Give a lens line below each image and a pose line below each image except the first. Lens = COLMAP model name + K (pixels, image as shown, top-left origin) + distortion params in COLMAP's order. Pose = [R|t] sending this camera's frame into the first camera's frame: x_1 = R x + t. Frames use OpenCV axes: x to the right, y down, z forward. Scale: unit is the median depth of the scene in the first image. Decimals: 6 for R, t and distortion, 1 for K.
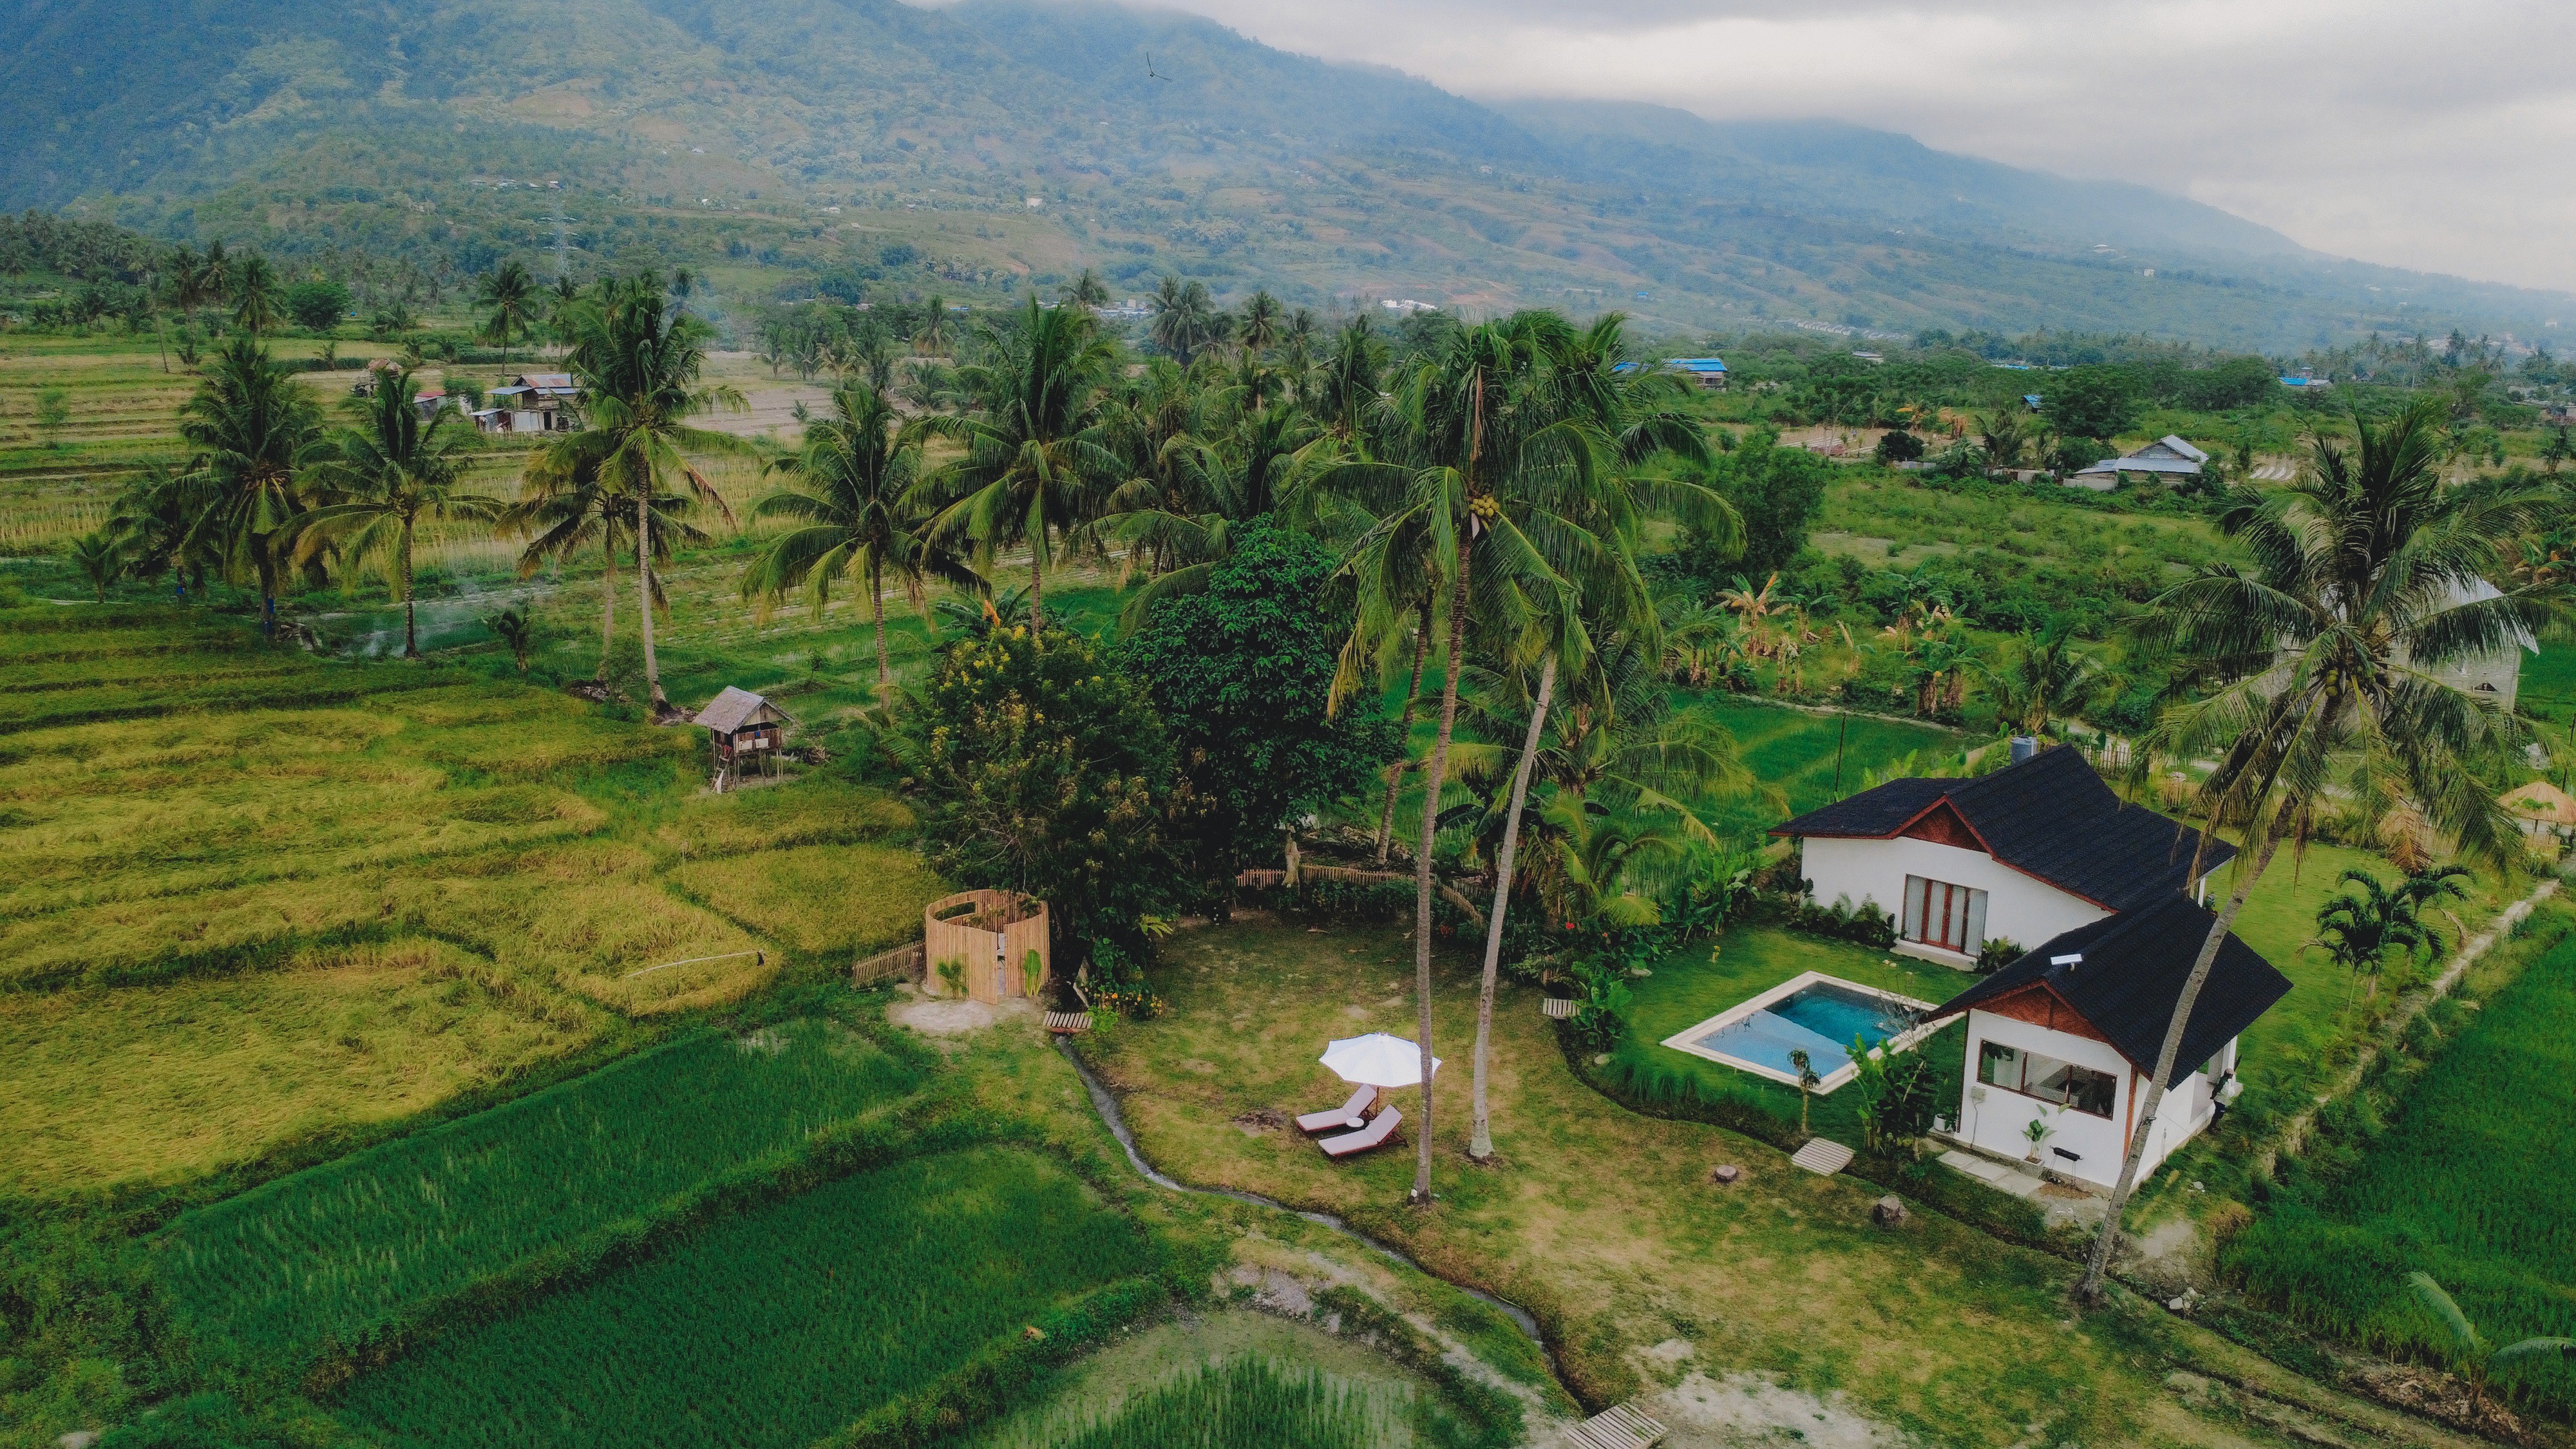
lens RADIAL K [[1873.0, 0, 1288.0], [0, 1873.0, 724.5], [0, 0, 1]] dist [0.000969, 0.000630]
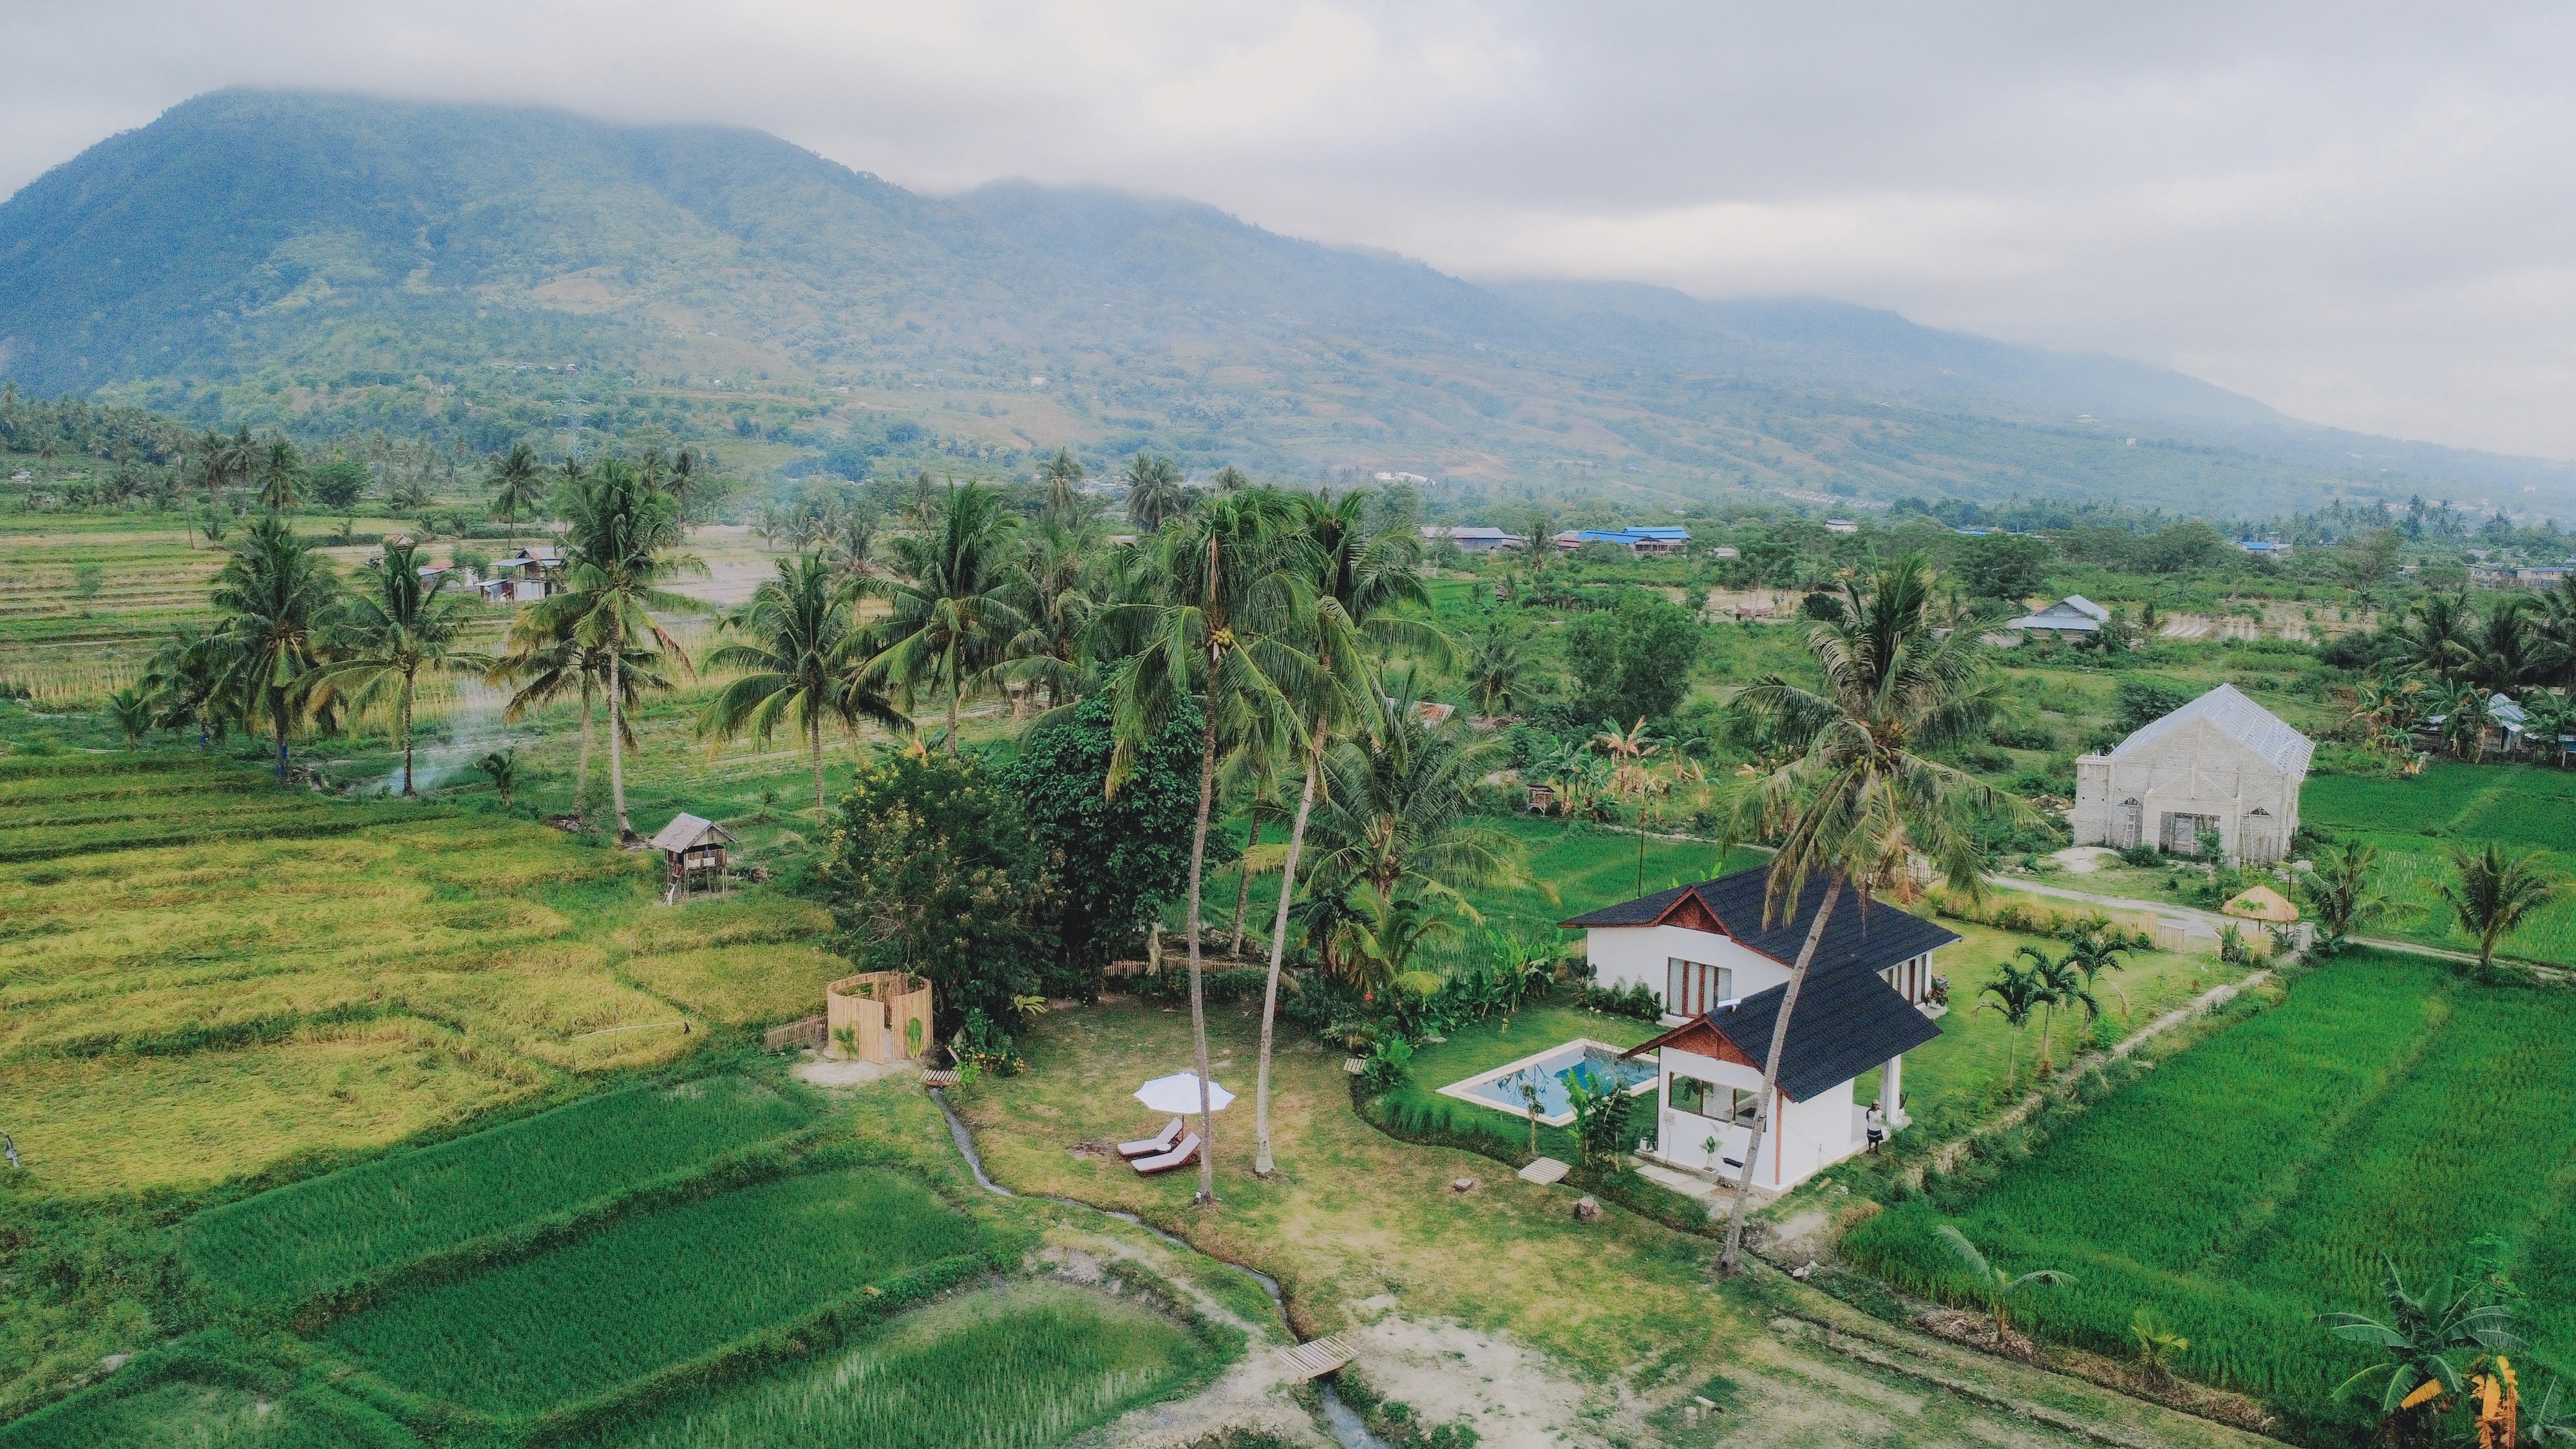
lens RADIAL K [[1873.0, 0, 1288.0], [0, 1873.0, 724.5], [0, 0, 1]] dist [0.000969, 0.000630]
pose [[0.999981, -0.005665, -0.002555, 0.088940], [0.005415, 0.996000, -0.089192, 0.035500], [0.003050, 0.089177, 0.996011, -0.171223]]
